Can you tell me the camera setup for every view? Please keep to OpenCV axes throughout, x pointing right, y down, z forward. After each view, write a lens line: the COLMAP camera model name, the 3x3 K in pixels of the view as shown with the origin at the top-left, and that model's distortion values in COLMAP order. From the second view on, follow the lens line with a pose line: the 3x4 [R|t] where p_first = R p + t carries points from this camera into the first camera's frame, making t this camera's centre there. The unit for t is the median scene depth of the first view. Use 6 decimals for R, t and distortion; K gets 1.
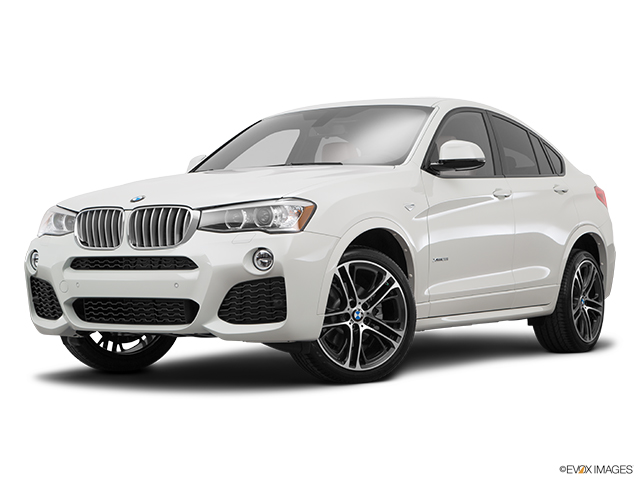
lens RADIAL K [[1257.1, 0, 320.0], [0, 1257.1, 240.0], [0, 0, 1]] dist [0.094969, -0.009861]
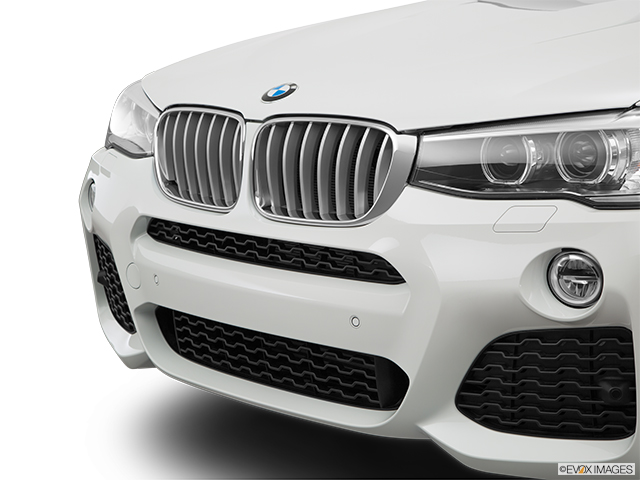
lens RADIAL K [[1413.2, 0, 320.0], [0, 1413.2, 240.0], [0, 0, 1]] dist [0.194260, -0.154752]
pose [[0.969493, 0.041958, -0.241500, -0.015748], [0.001348, 0.984313, 0.176424, -0.065981], [0.245114, -0.171367, 0.954229, 0.537501]]
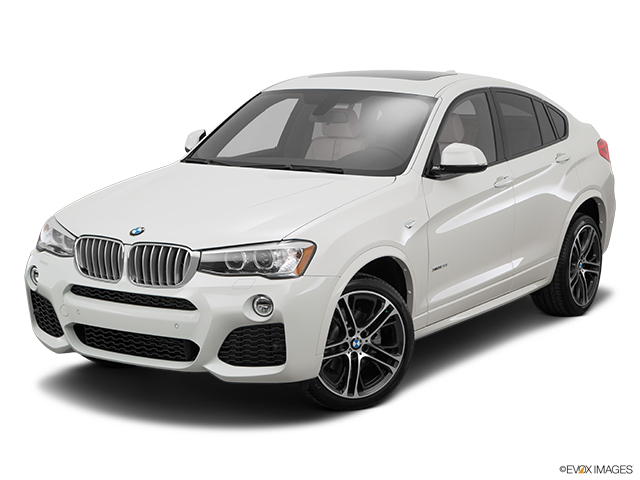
lens RADIAL K [[1257.1, 0, 320.0], [0, 1257.1, 240.0], [0, 0, 1]] dist [0.094969, -0.009861]
pose [[0.999950, 0.009652, 0.002459, -0.002471], [-0.009925, 0.986485, 0.163550, -0.186882], [-0.000847, -0.163566, 0.986532, 0.016637]]
